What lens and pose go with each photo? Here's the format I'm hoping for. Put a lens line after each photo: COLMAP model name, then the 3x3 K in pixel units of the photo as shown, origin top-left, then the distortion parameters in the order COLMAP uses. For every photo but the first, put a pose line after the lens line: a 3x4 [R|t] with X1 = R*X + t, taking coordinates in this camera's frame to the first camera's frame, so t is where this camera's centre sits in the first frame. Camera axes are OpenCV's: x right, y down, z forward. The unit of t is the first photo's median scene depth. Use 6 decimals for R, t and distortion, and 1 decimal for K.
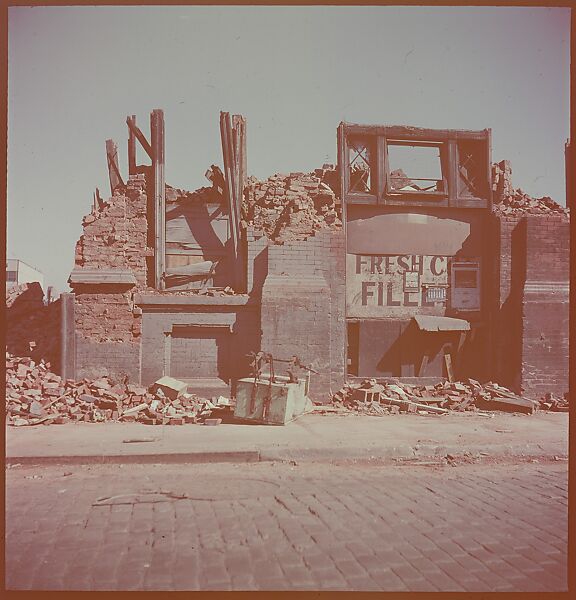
lens RADIAL K [[763.8, 0, 289.5], [0, 763.8, 301.5], [0, 0, 1]] dist [0.013522, -0.103568]
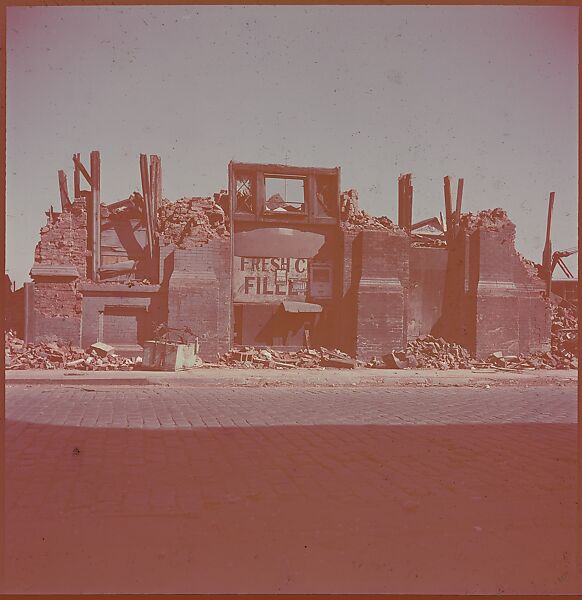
lens RADIAL K [[770.2, 0, 290.3], [0, 770.2, 307.8], [0, 0, 1]] dist [0.003544, -0.023387]
pose [[0.999016, 0.009019, 0.043423, 0.120151], [-0.009474, 0.999902, 0.010285, 0.015770], [-0.043326, -0.010687, 0.999004, -0.408370]]
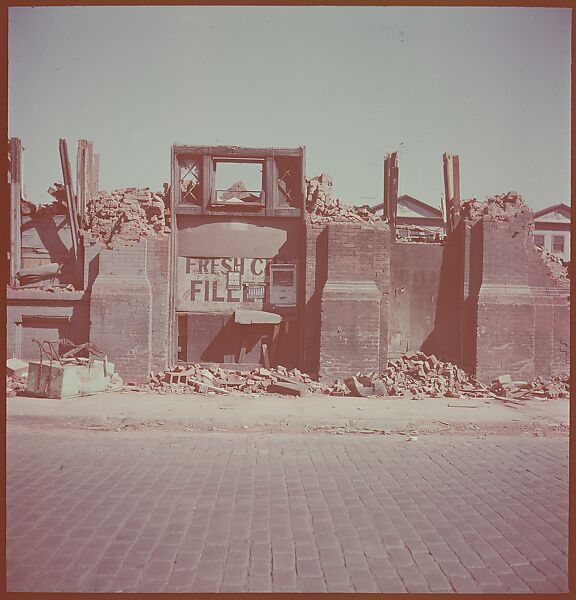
lens RADIAL K [[763.8, 0, 289.5], [0, 763.8, 301.5], [0, 0, 1]] dist [0.013522, -0.103568]
pose [[0.990182, 0.009920, -0.139430, 0.418548], [-0.007441, 0.999805, 0.018285, -0.016963], [0.139584, -0.017068, 0.990063, -0.136769]]
